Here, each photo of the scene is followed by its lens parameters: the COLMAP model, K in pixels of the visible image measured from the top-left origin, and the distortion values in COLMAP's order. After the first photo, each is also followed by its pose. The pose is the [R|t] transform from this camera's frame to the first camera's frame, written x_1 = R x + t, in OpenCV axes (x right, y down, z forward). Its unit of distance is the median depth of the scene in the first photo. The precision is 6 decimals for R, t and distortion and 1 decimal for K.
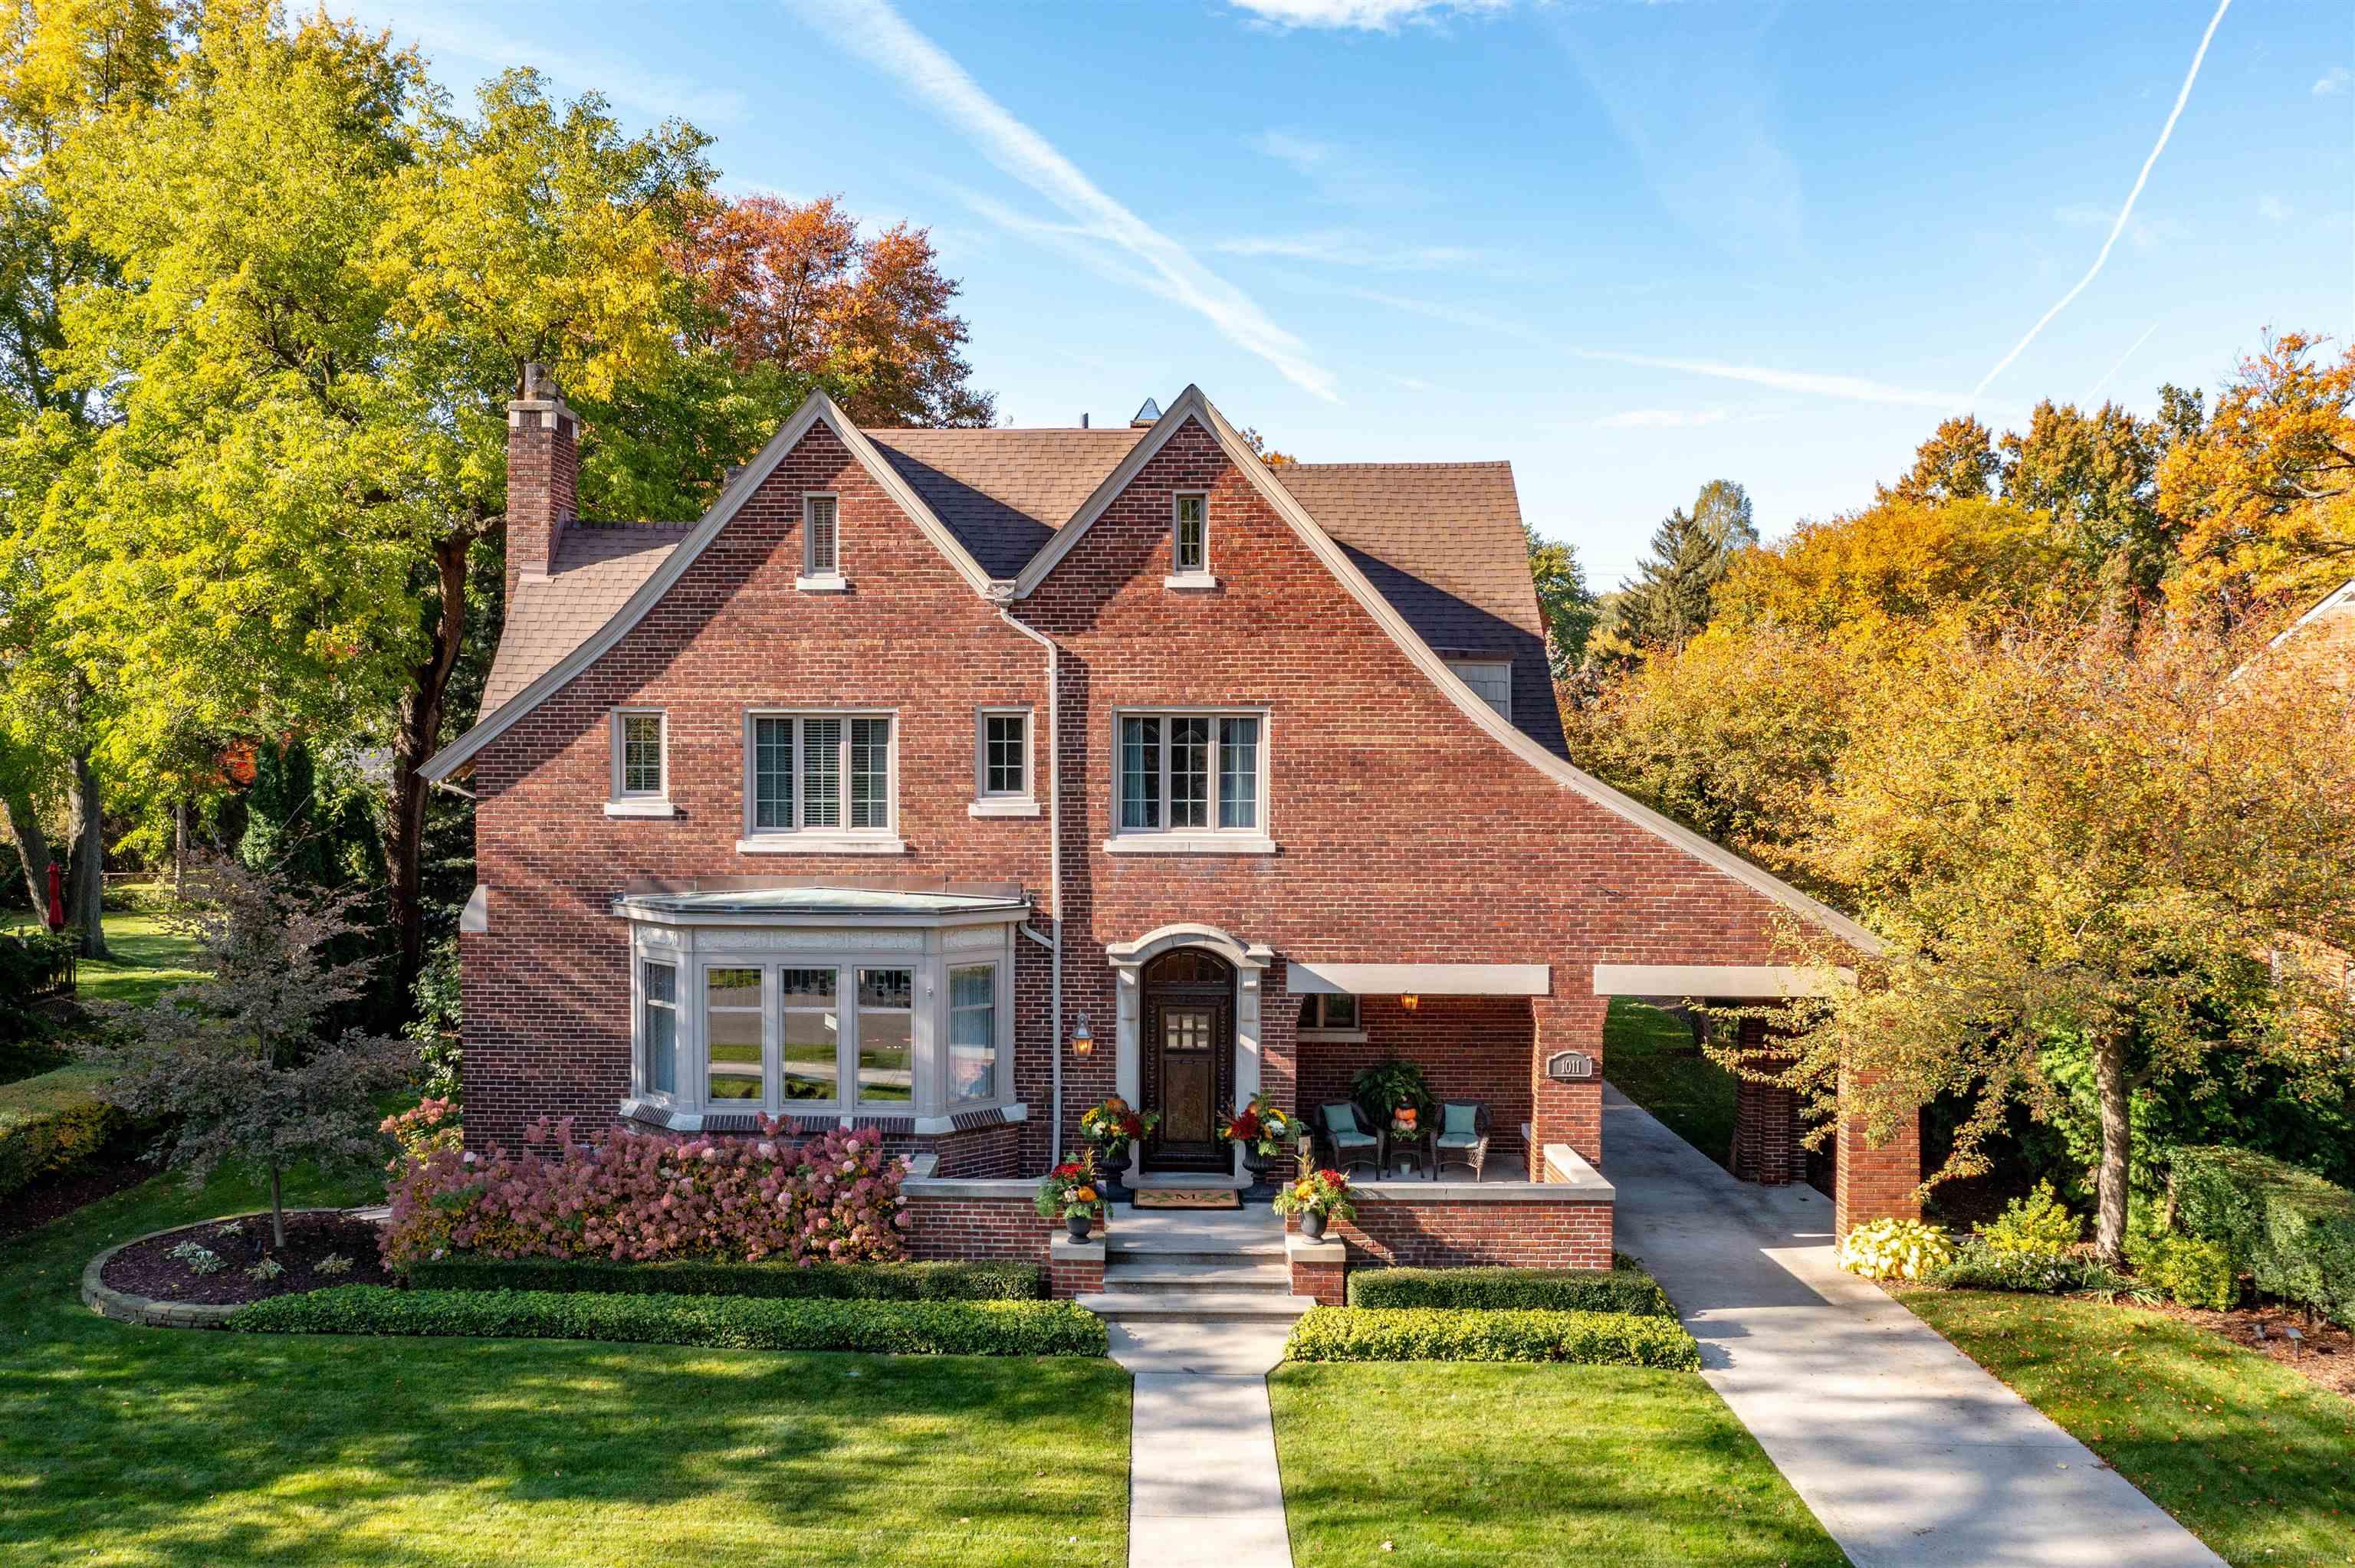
lens RADIAL K [[1929.5, 0, 1177.5], [0, 1929.5, 784.0], [0, 0, 1]] dist [-0.023053, -0.001925]
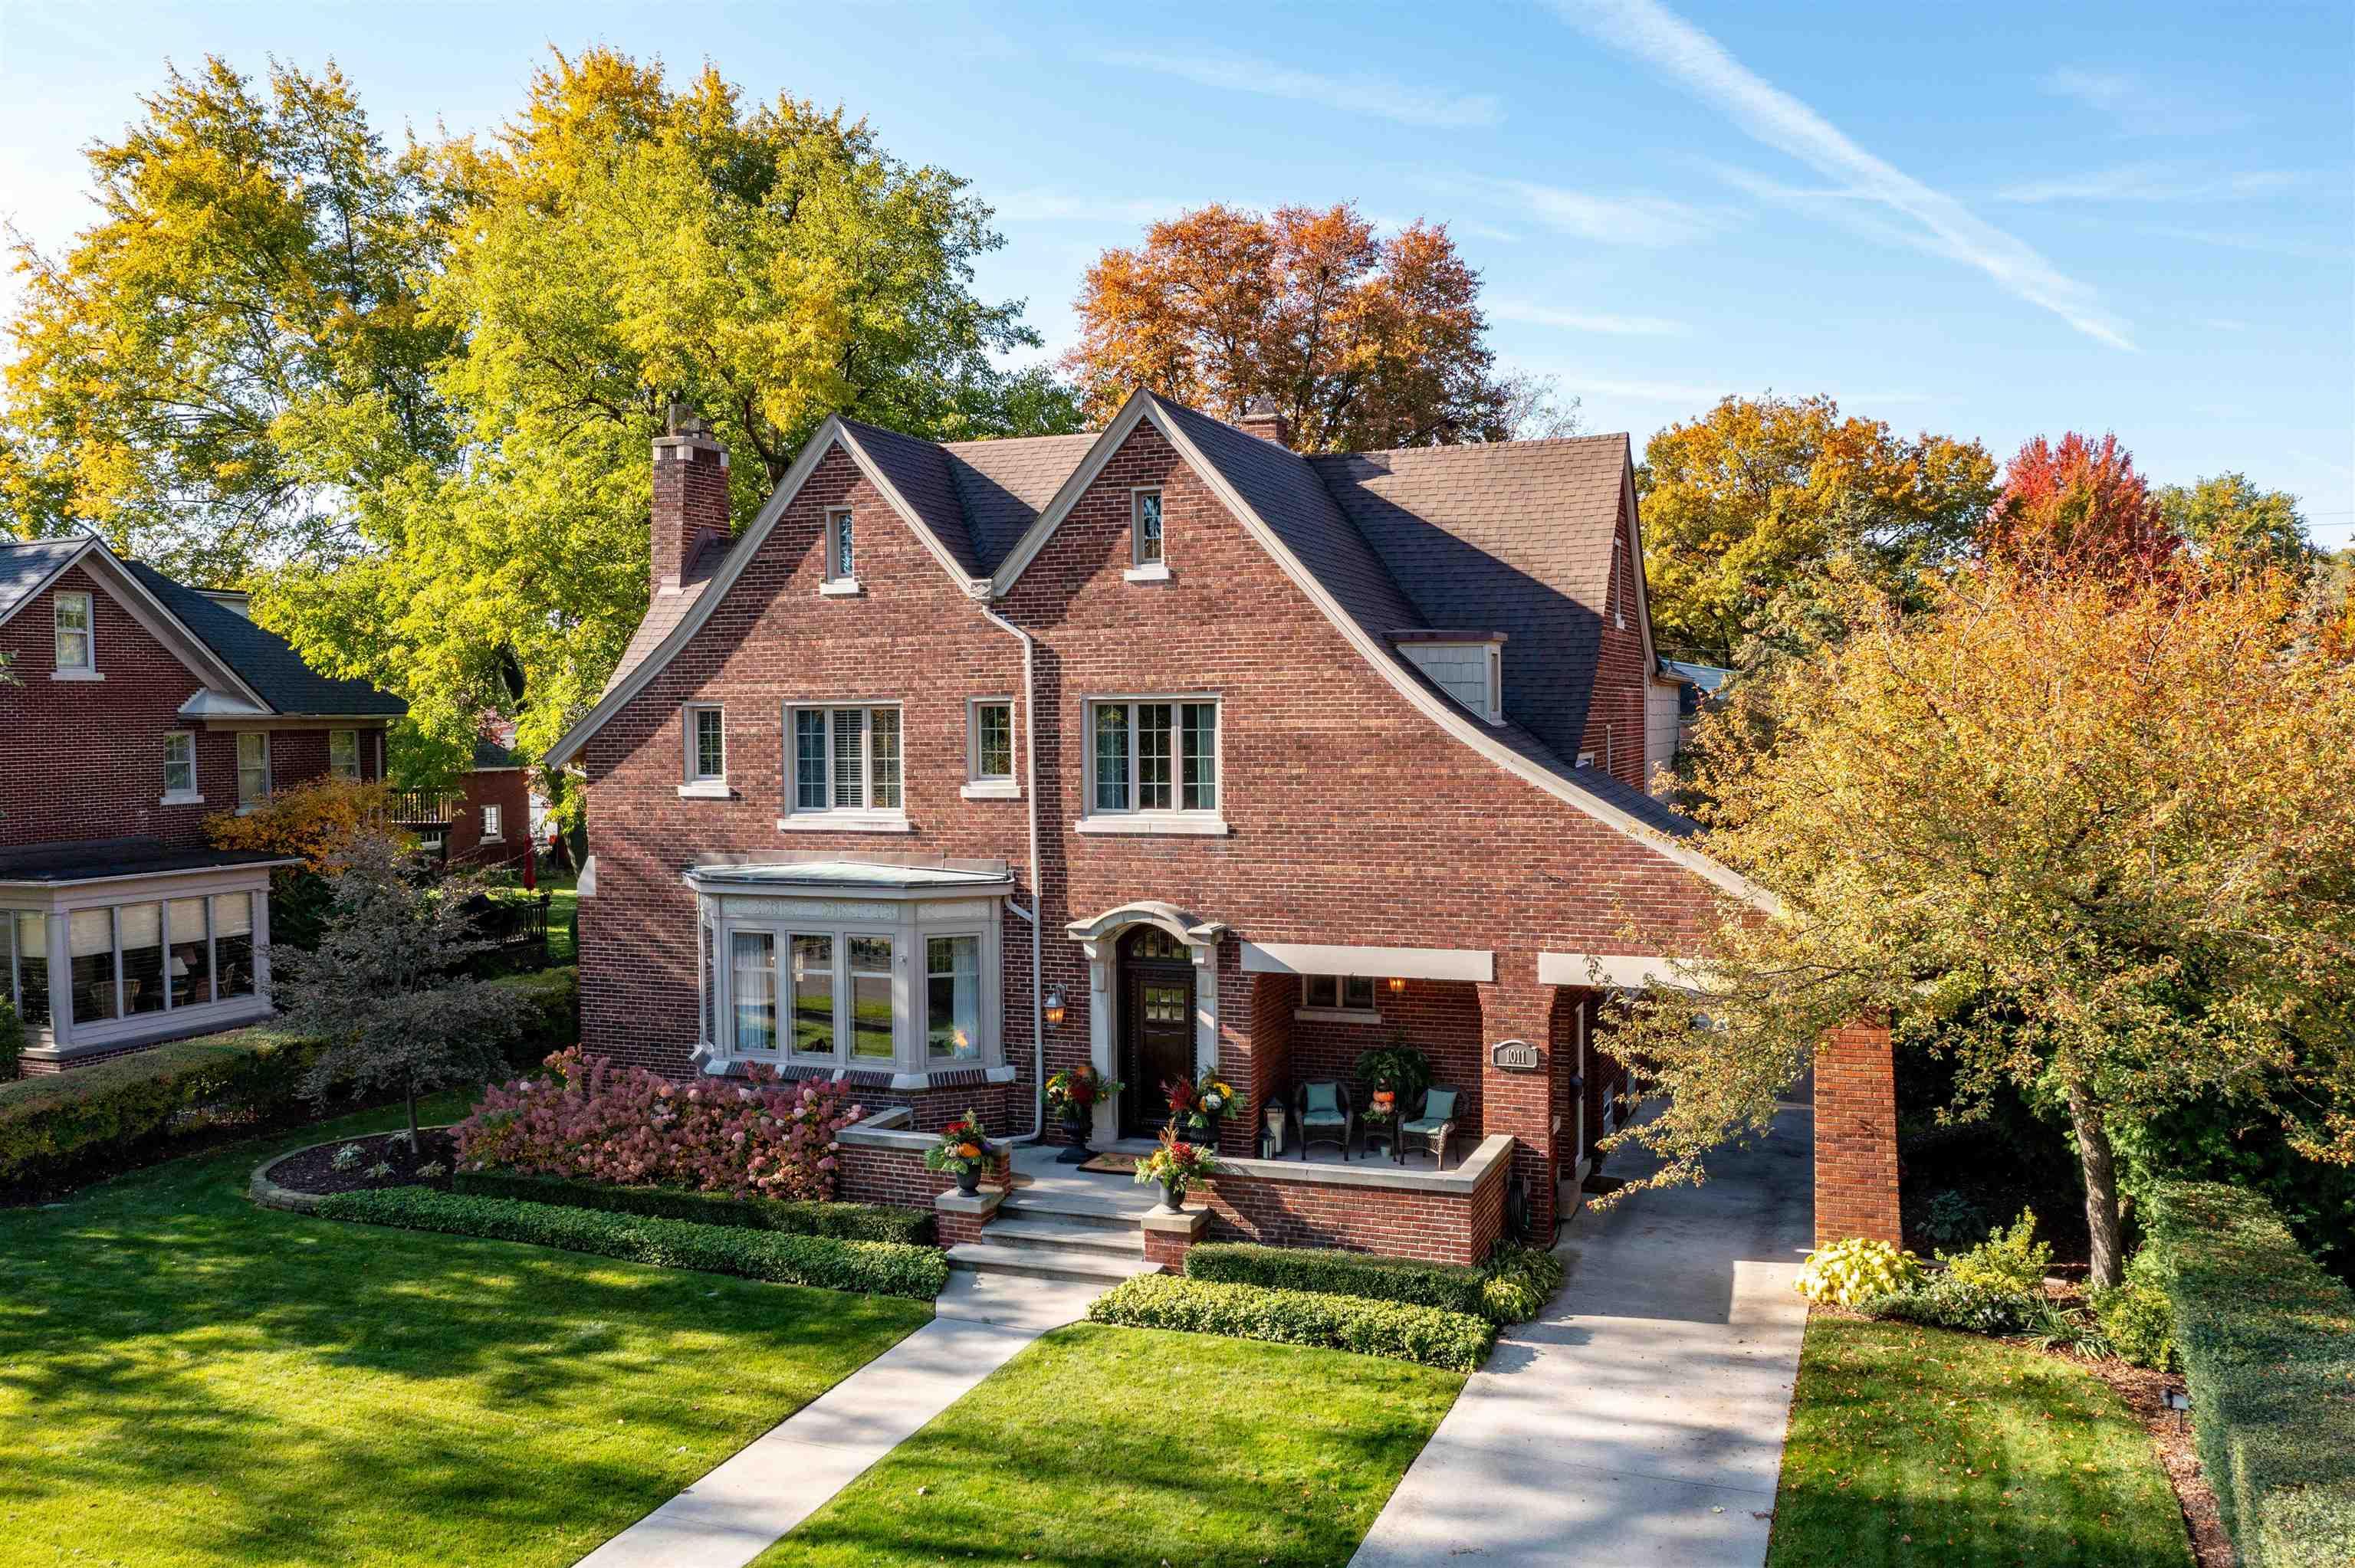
lens RADIAL K [[1889.6, 0, 1177.8], [0, 1889.6, 745.2], [0, 0, 1]] dist [-0.024977, 0.002116]
pose [[0.941811, -0.006916, -0.336072, 0.366421], [0.003718, 0.999942, -0.010157, -0.001761], [0.336123, 0.008316, 0.941781, 0.041589]]
